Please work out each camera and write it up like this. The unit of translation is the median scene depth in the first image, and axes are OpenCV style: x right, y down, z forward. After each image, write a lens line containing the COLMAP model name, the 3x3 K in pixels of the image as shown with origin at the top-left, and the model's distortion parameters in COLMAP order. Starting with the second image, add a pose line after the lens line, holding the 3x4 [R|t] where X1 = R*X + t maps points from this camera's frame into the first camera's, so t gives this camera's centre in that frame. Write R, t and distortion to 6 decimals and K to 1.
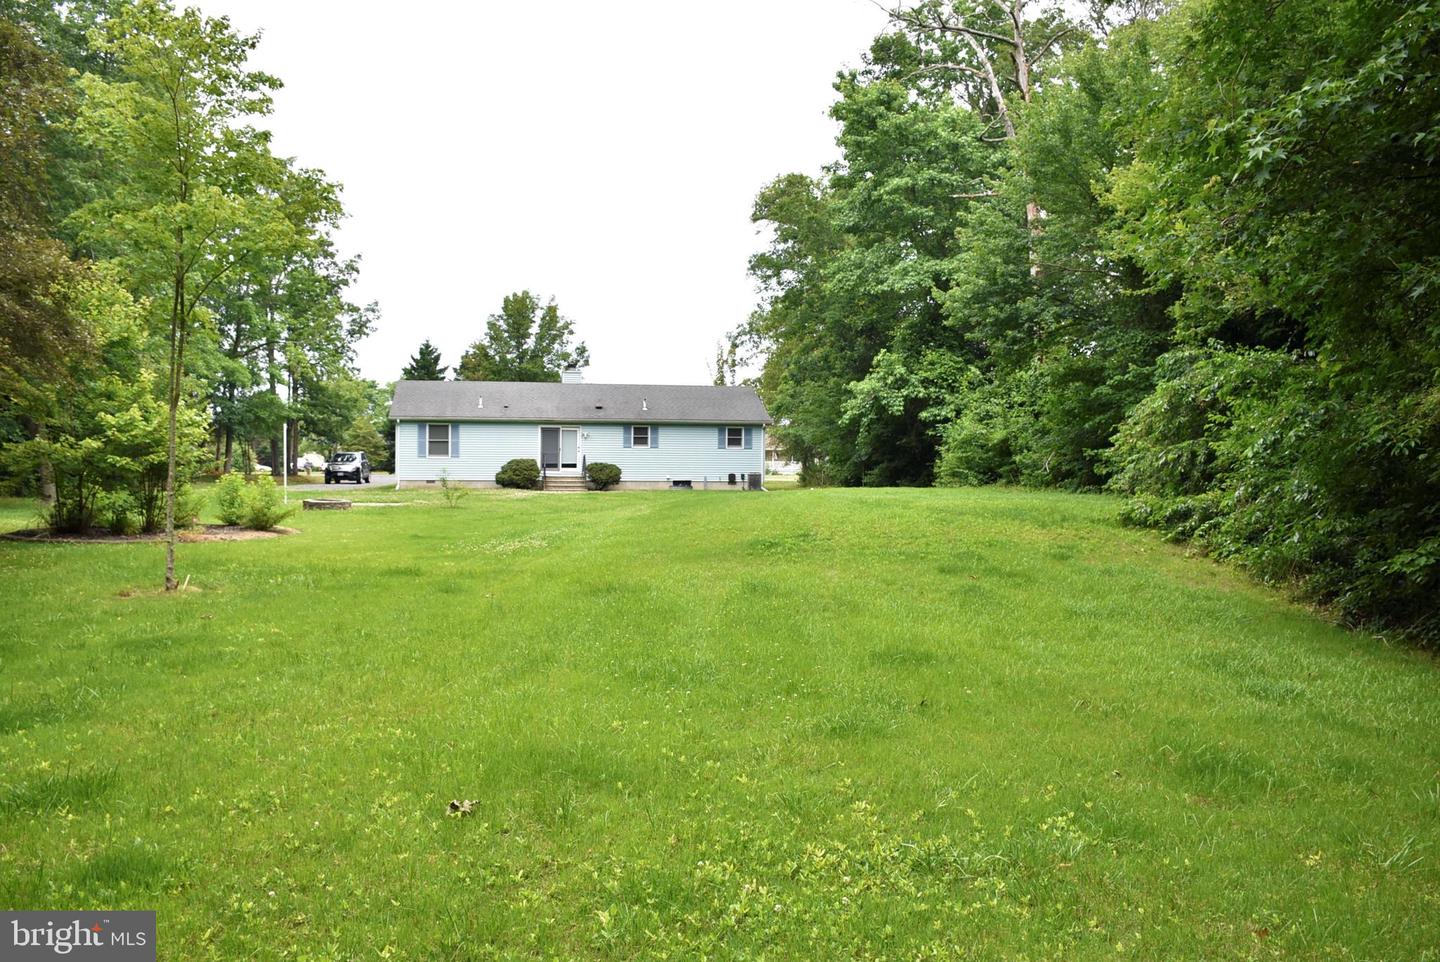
lens RADIAL K [[1128.0, 0, 720.0], [0, 1128.0, 481.0], [0, 0, 1]] dist [0.001658, 0.000045]
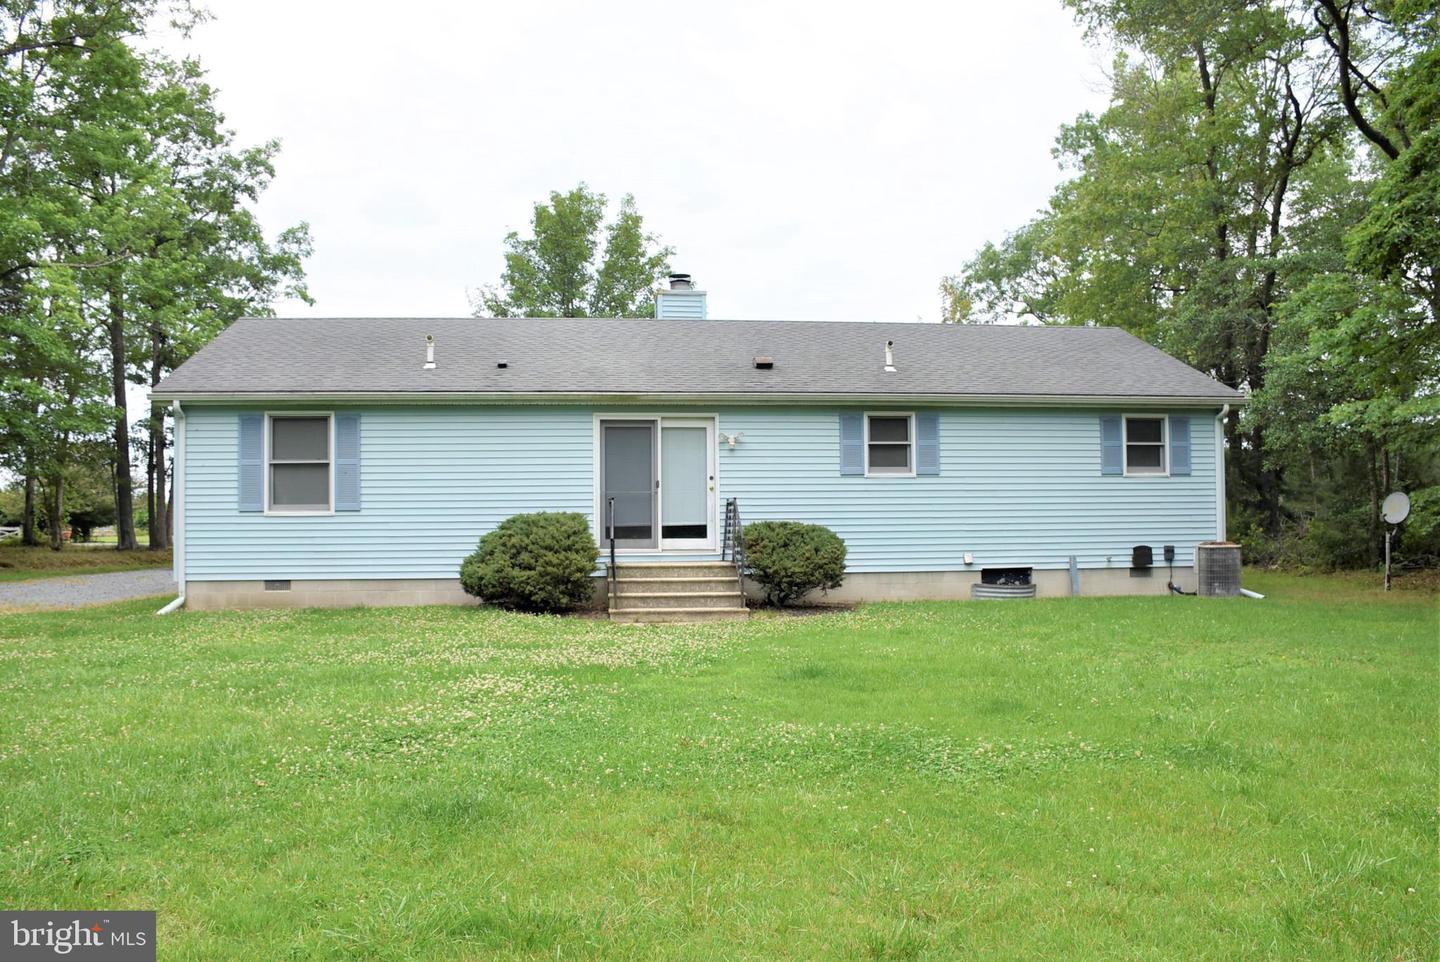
lens RADIAL K [[1136.7, 0, 720.0], [0, 1136.7, 481.0], [0, 0, 1]] dist [-0.094135, -0.000810]
pose [[0.997623, -0.018110, -0.066493, -0.099933], [0.014801, 0.998643, -0.049931, -0.011482], [0.067307, 0.048828, 0.996537, 0.658803]]
